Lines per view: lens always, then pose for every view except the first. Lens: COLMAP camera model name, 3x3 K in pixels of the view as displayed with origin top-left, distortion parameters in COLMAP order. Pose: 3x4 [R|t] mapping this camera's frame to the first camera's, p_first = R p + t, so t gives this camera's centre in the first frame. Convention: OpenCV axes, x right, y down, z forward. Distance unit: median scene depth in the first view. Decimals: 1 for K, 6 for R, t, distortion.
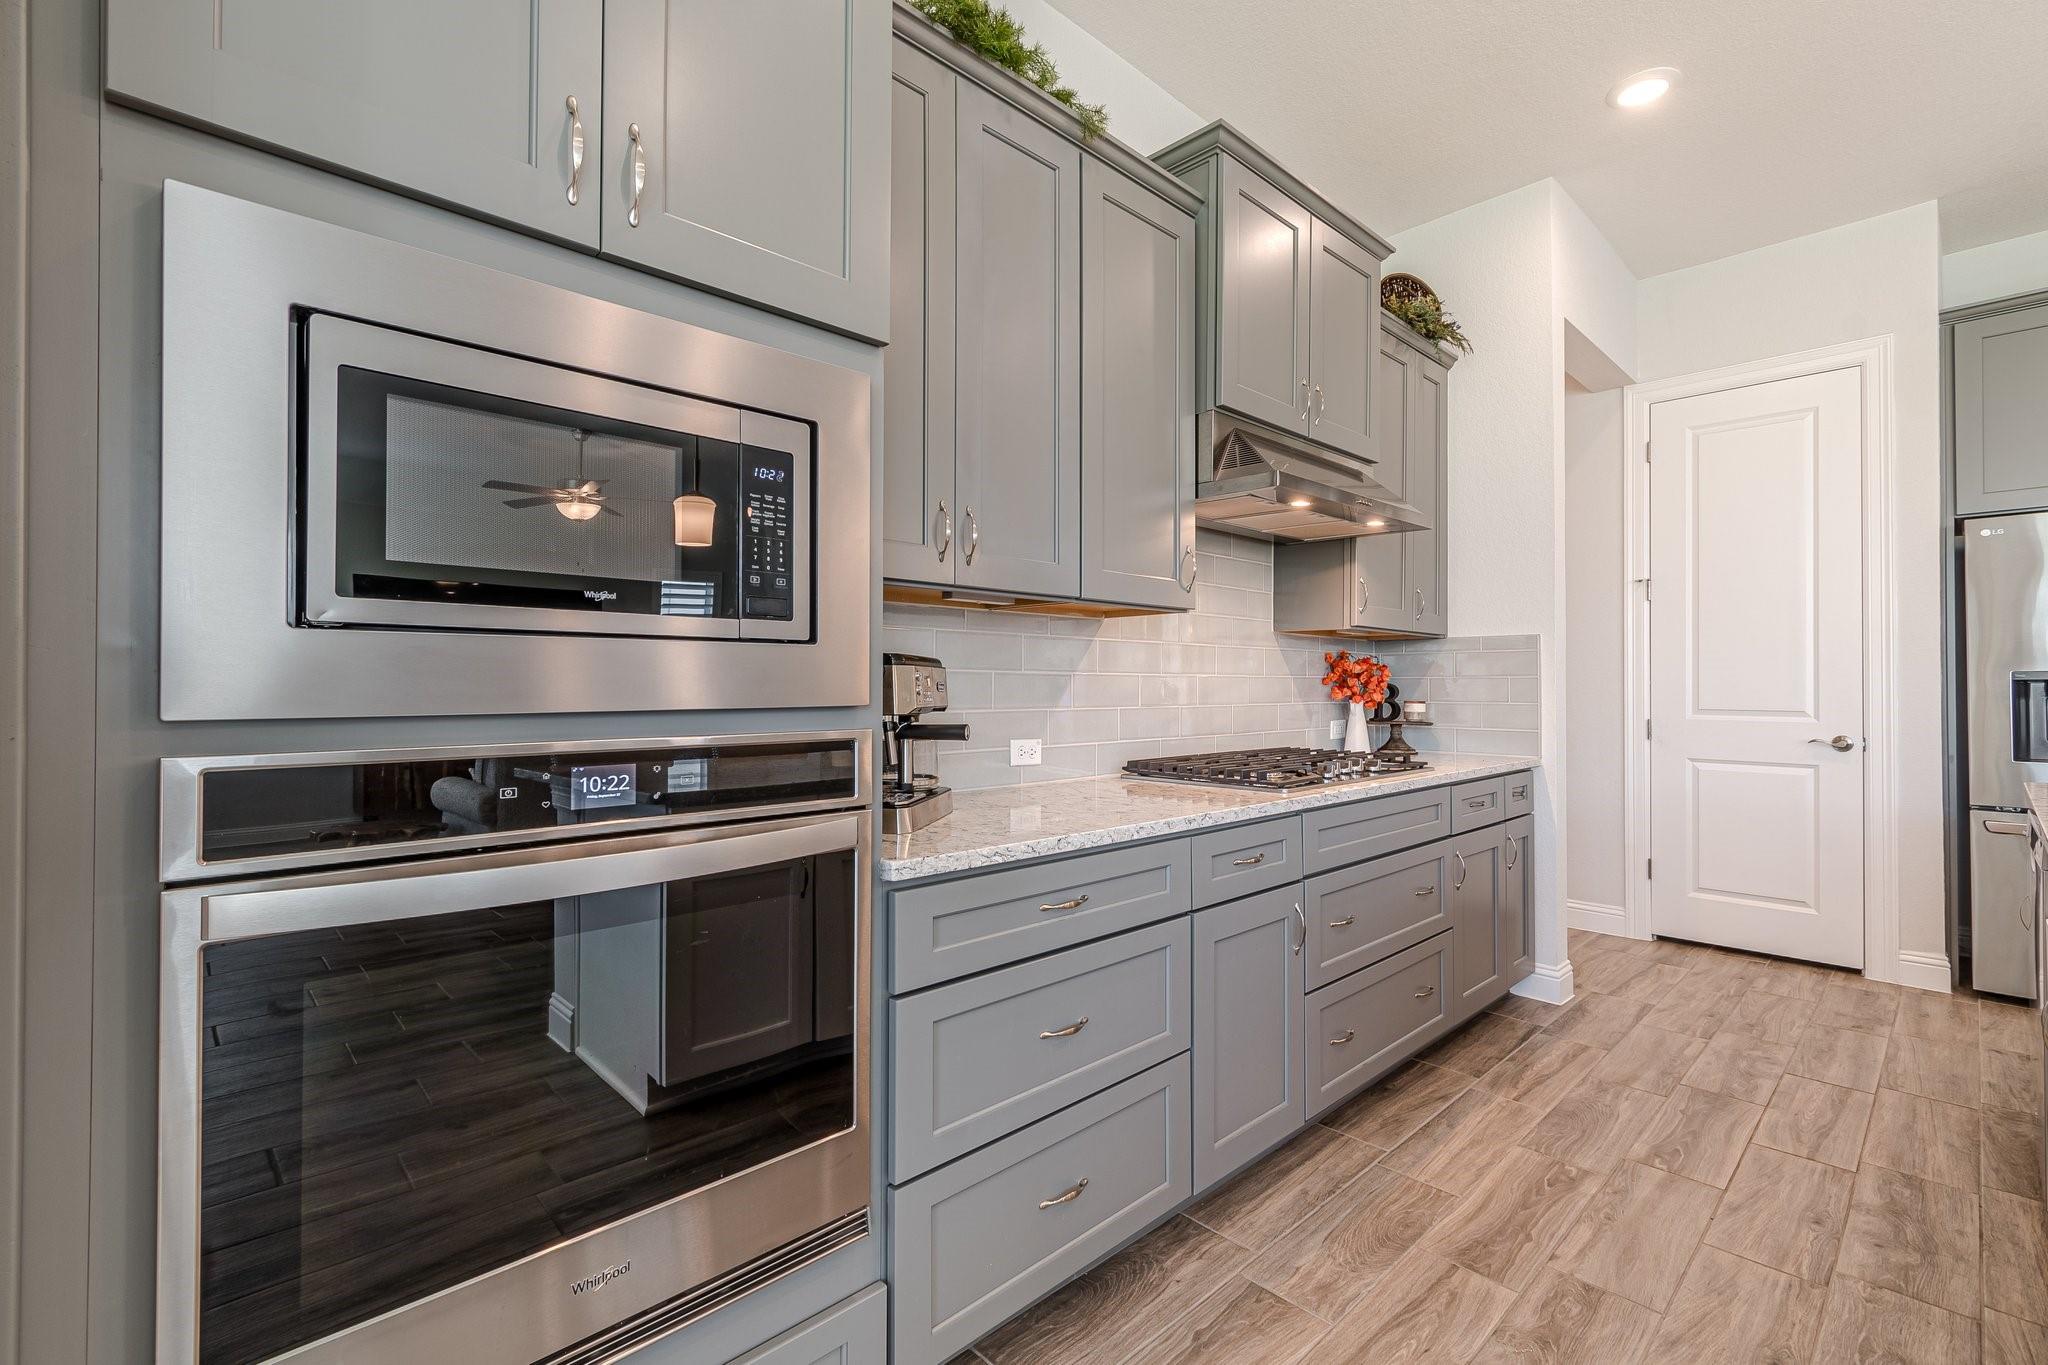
lens RADIAL K [[907.9, 0, 1013.3], [0, 907.9, 677.9], [0, 0, 1]] dist [0.003525, -0.002064]
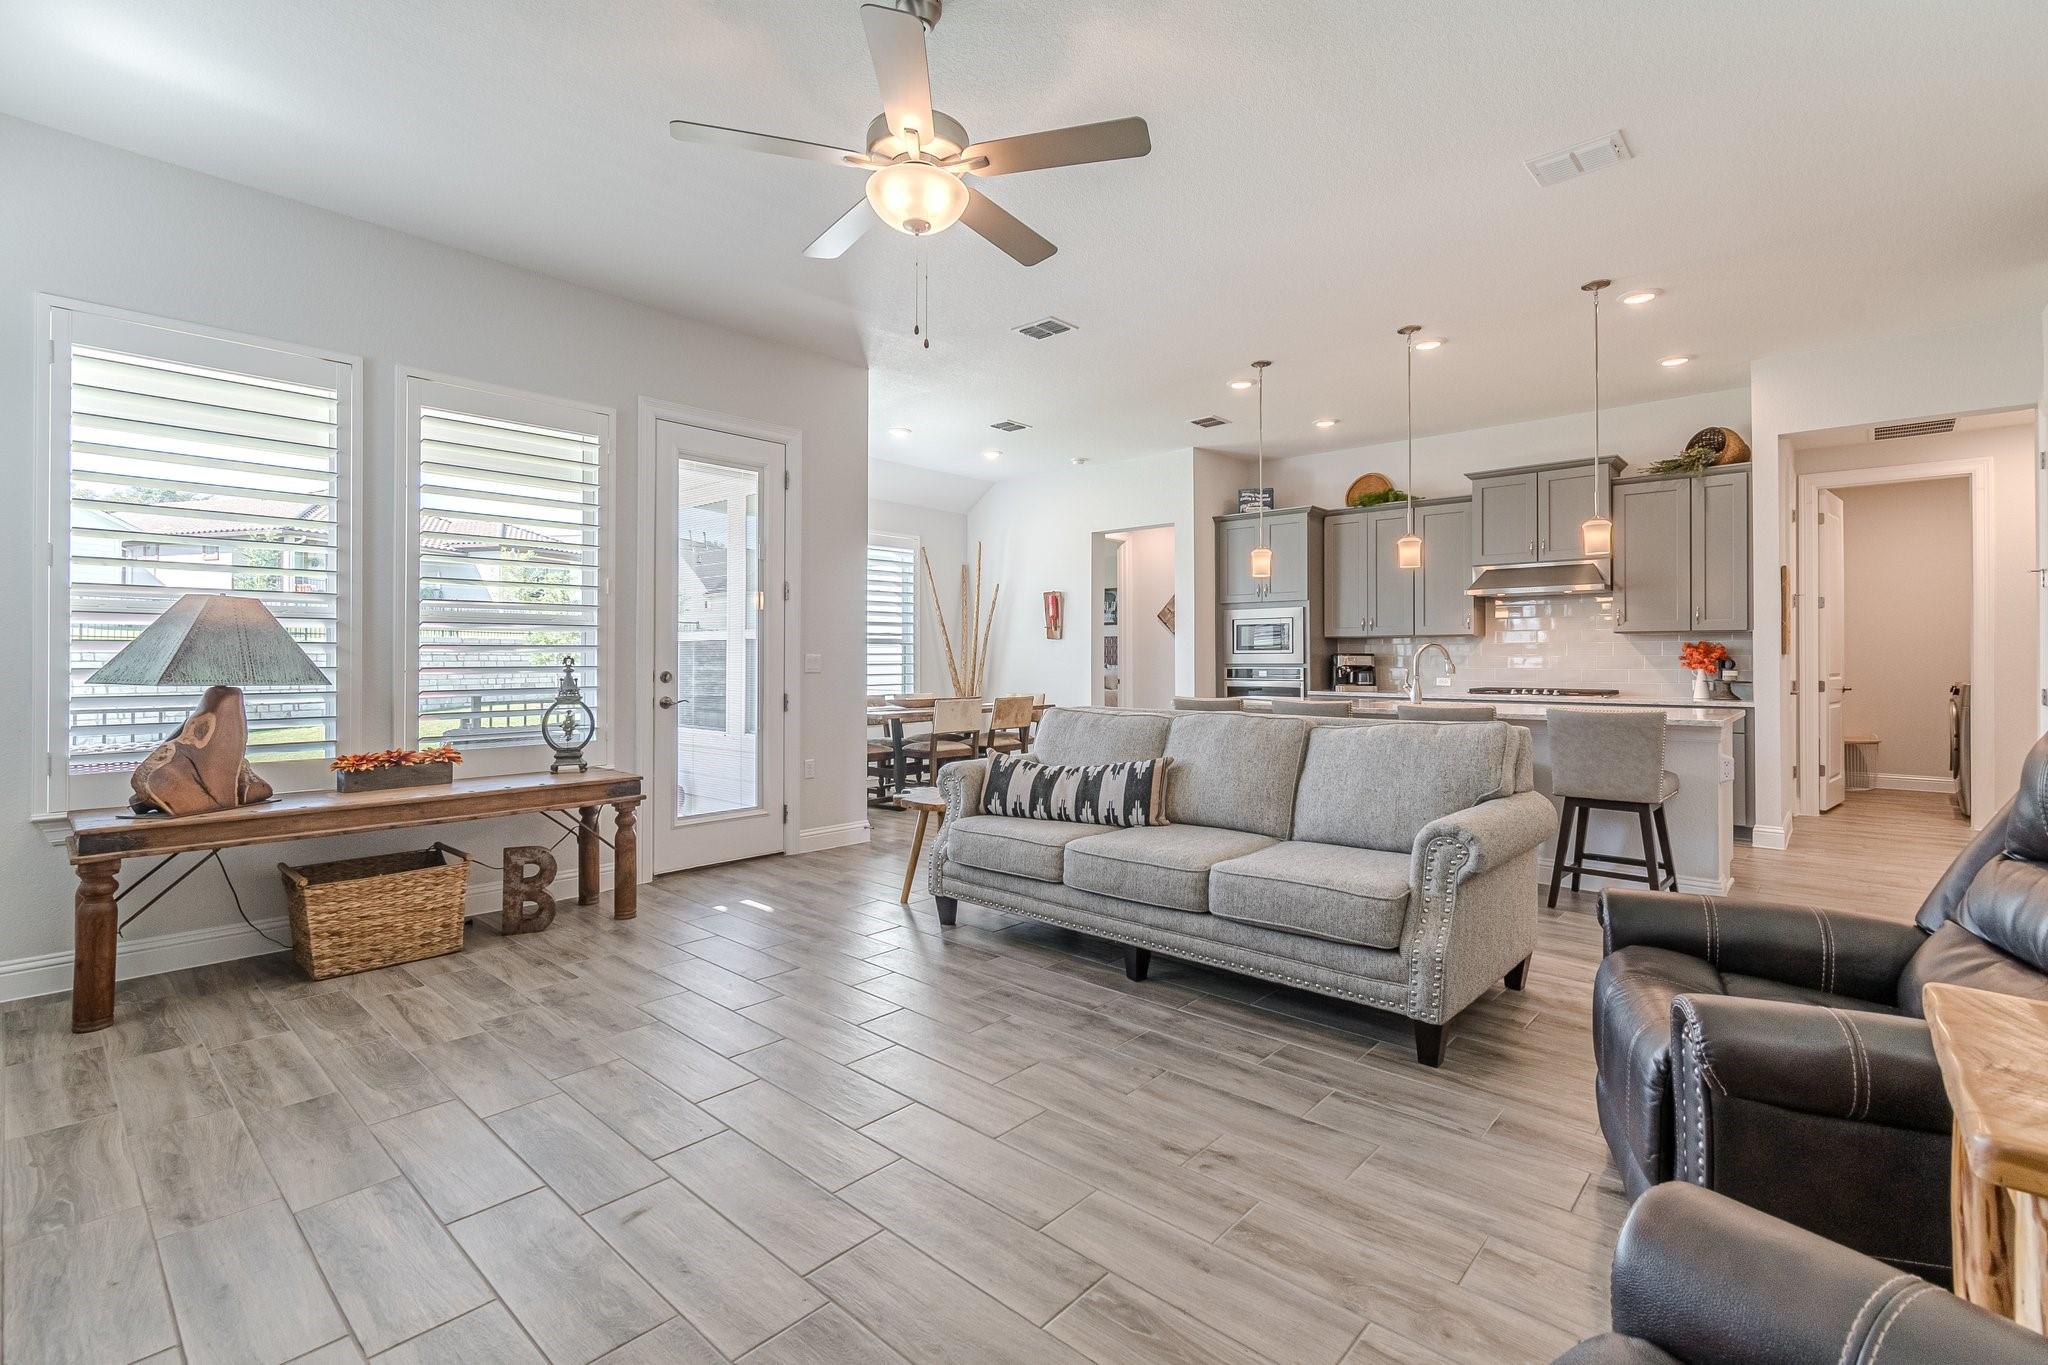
lens RADIAL K [[907.9, 0, 1021.6], [0, 907.9, 656.9], [0, 0, 1]] dist [0.003525, -0.002064]
pose [[0.077700, -0.005290, -0.996963, 3.370737], [0.006639, 0.999966, -0.004788, 0.002702], [0.996955, -0.006247, 0.077732, -0.768605]]
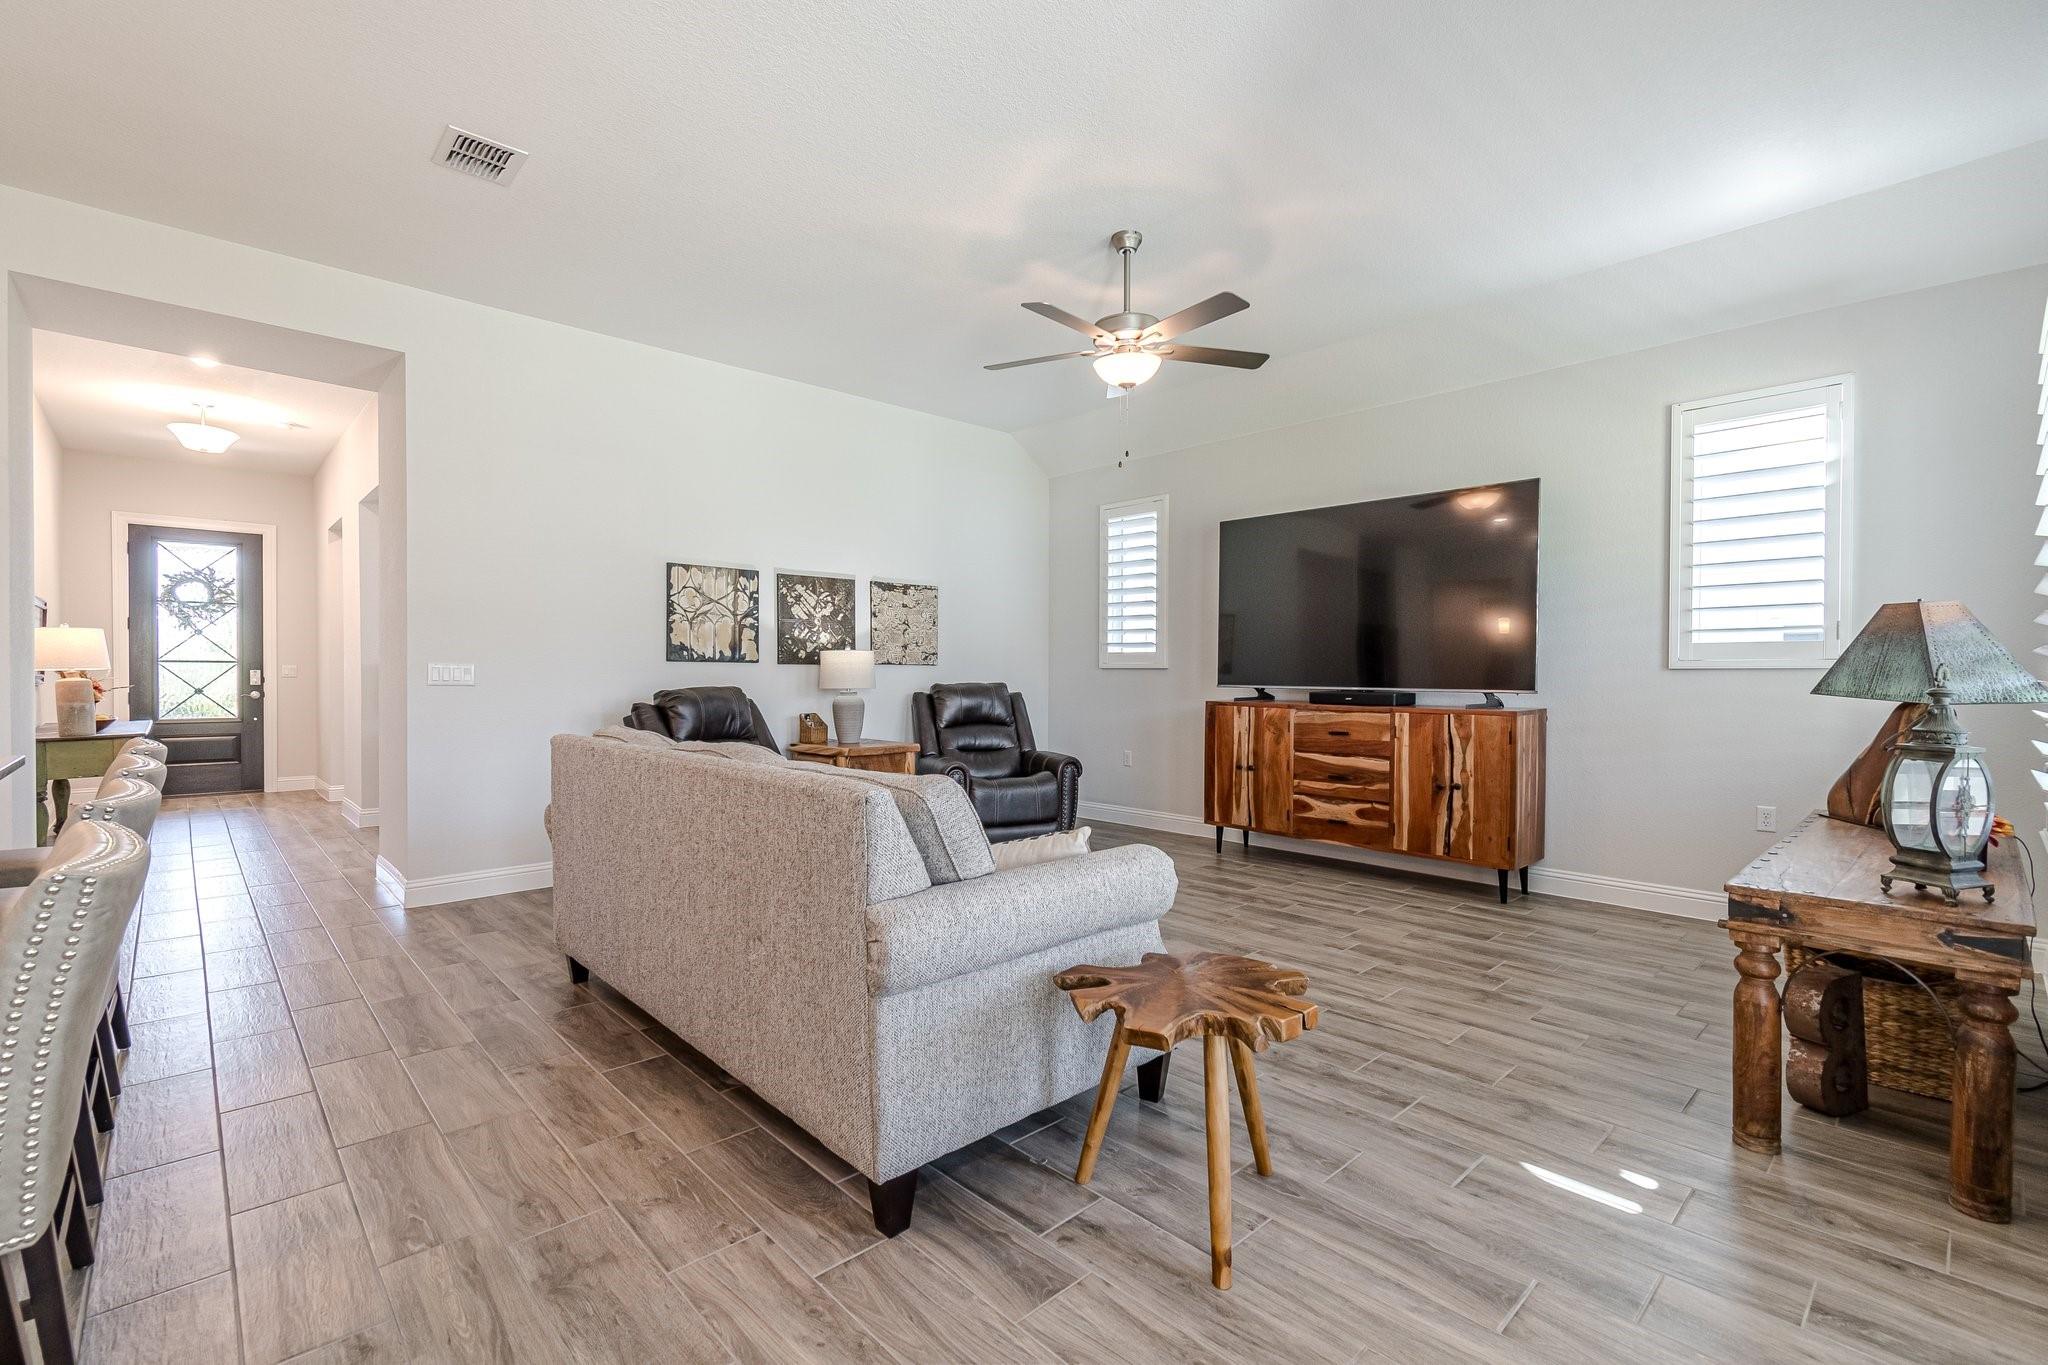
lens RADIAL K [[907.9, 0, 1013.0], [0, 907.9, 684.8], [0, 0, 1]] dist [0.003525, -0.002064]
pose [[0.004399, -0.016339, 0.999857, 0.373005], [-0.008559, 0.999829, 0.016376, 0.000224], [-0.999954, -0.008630, 0.004258, -0.598959]]
